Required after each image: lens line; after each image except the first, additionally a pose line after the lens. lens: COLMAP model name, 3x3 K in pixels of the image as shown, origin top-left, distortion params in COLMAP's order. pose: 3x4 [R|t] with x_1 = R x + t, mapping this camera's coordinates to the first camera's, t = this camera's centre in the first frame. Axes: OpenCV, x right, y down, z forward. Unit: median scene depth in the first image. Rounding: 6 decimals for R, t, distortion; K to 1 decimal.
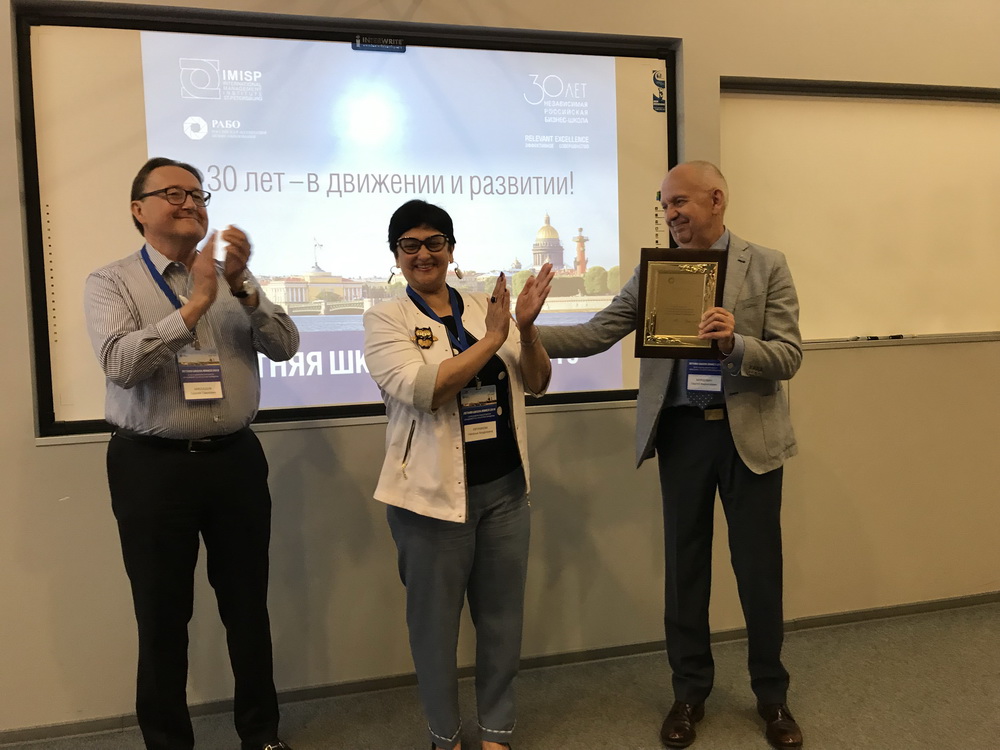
lens RADIAL K [[825.2, 0, 539.6], [0, 825.2, 404.8], [0, 0, 1]] dist [0.026099, -0.032246]
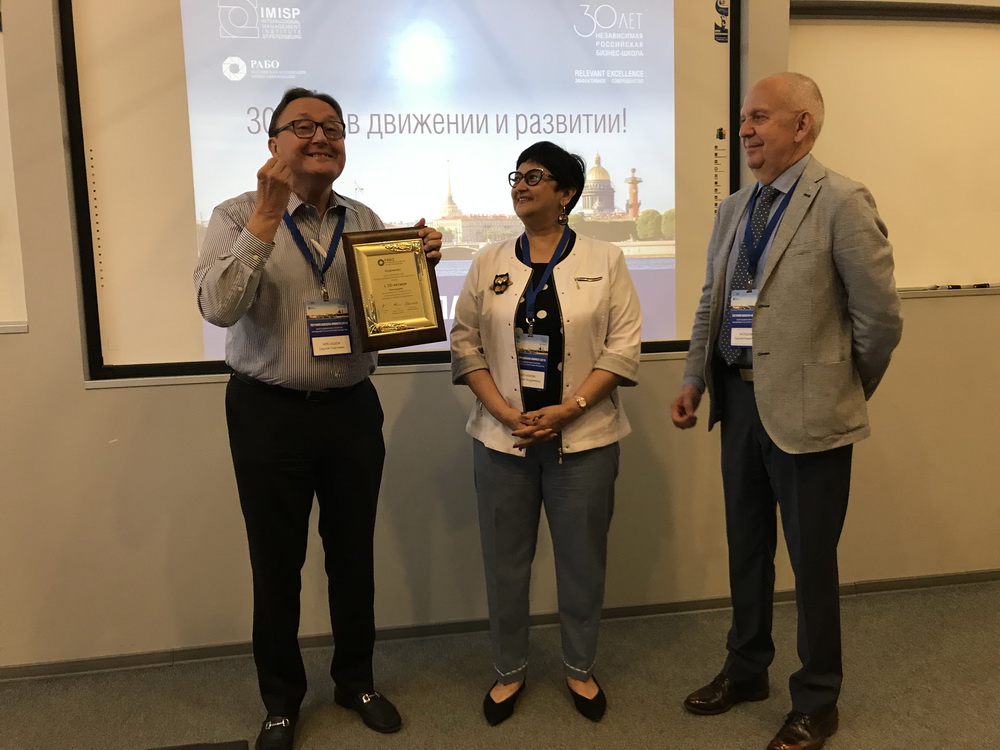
lens RADIAL K [[825.2, 0, 646.5], [0, 825.2, 395.7], [0, 0, 1]] dist [0.026099, -0.032246]
pose [[0.995367, 0.018263, -0.094393, 0.159629], [-0.012789, 0.998218, 0.058278, -0.009181], [0.095289, -0.056800, 0.993828, 0.041718]]
